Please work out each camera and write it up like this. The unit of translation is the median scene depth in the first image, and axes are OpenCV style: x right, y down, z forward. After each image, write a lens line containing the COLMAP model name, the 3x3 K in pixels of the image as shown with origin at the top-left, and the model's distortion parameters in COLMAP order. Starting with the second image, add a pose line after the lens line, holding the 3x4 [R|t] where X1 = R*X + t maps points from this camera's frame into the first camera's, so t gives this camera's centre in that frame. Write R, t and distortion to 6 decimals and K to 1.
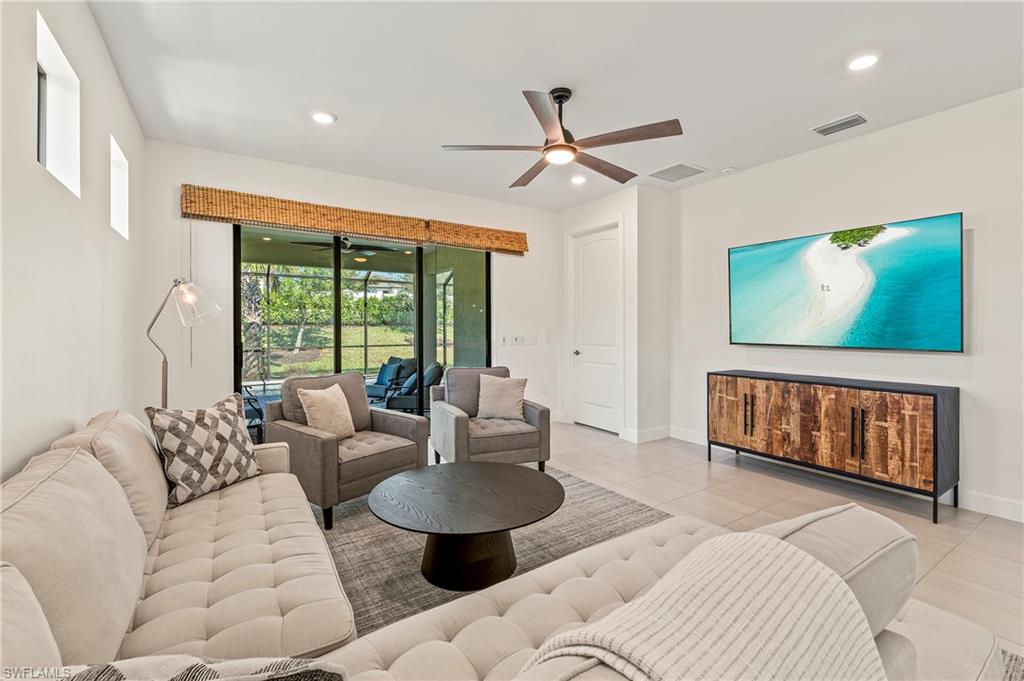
lens RADIAL K [[441.3, 0, 518.0], [0, 441.3, 329.5], [0, 0, 1]] dist [-0.005937, -0.000430]
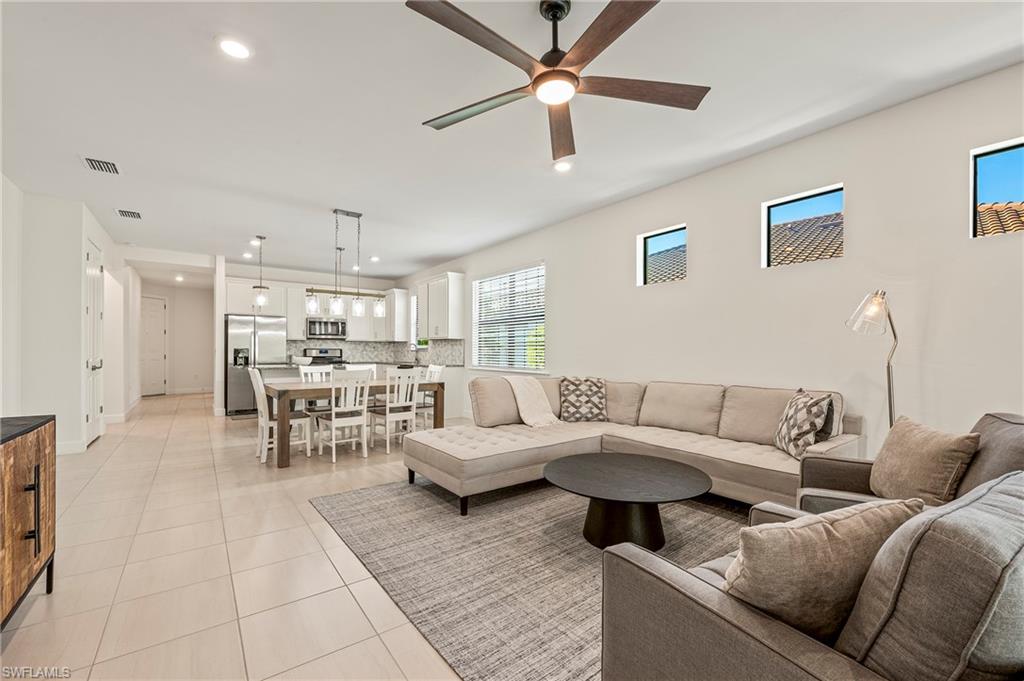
lens RADIAL K [[418.6, 0, 510.2], [0, 418.6, 350.0], [0, 0, 1]] dist [-0.017815, -0.000203]
pose [[-0.998164, -0.002665, -0.060507, 0.176586], [-0.002950, 0.999985, 0.004620, 0.021728], [0.060494, 0.004790, -0.998157, 1.410242]]
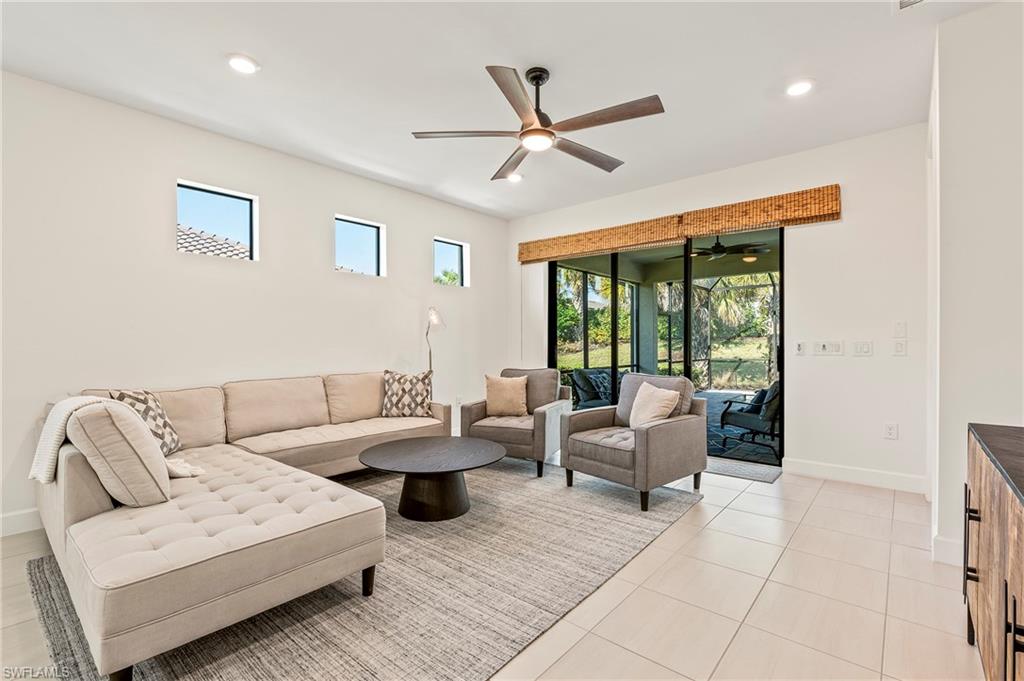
lens RADIAL K [[456.9, 0, 515.9], [0, 456.9, 346.1], [0, 0, 1]] dist [-0.012711, -0.000108]
pose [[0.275310, 0.004275, -0.961346, 0.852686], [-0.000733, 0.999991, 0.004237, 0.029516], [0.961355, -0.000462, 0.275310, 0.579949]]
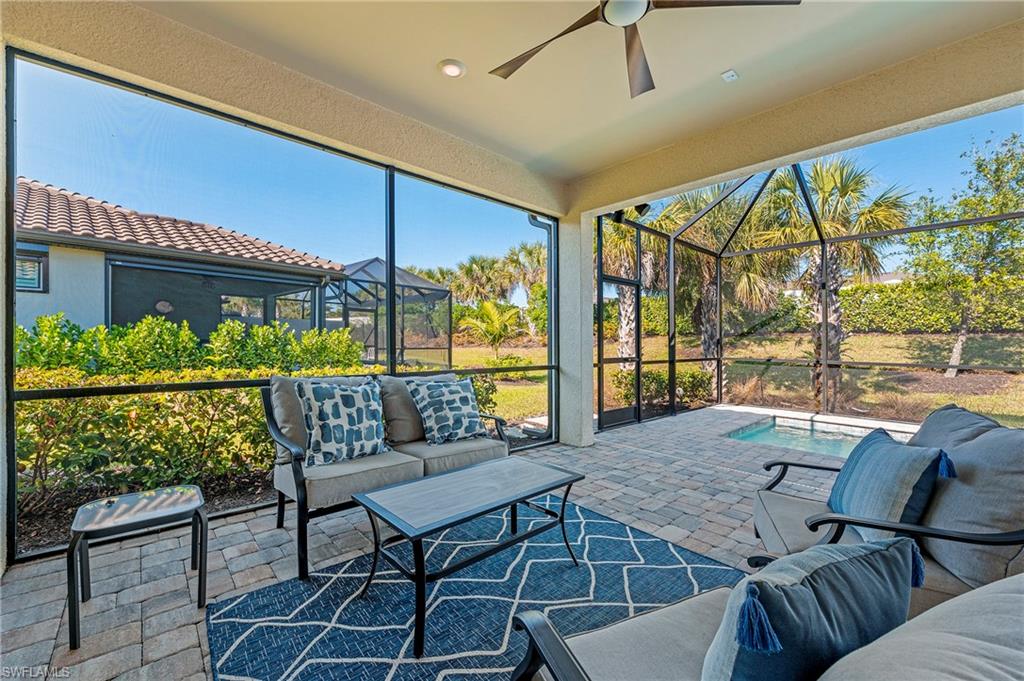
lens RADIAL K [[418.6, 0, 513.5], [0, 418.6, 332.1], [0, 0, 1]] dist [-0.017815, -0.000203]
pose [[0.153272, -0.021617, -0.987948, -0.250629], [-0.014420, 0.999605, -0.024109, 0.077278], [0.988079, 0.017941, 0.152900, 1.704485]]
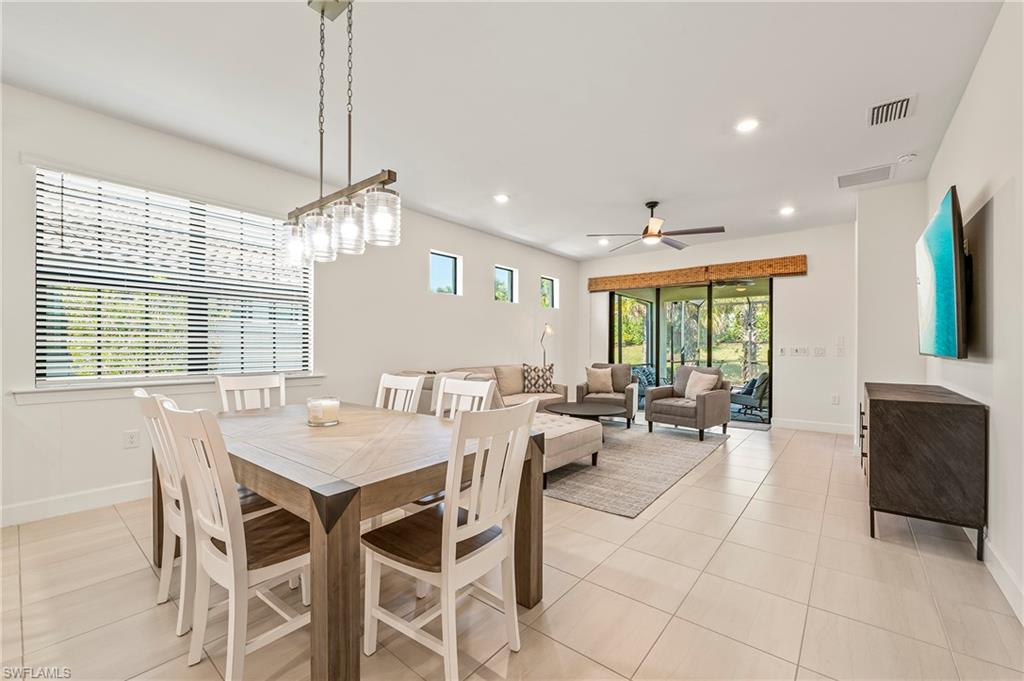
lens RADIAL K [[418.6, 0, 517.5], [0, 418.6, 345.9], [0, 0, 1]] dist [-0.017815, -0.000203]
pose [[0.305441, -0.003096, -0.952206, 1.272110], [-0.005997, 0.999969, -0.005175, 0.034273], [0.952192, 0.007291, 0.305413, -0.012271]]
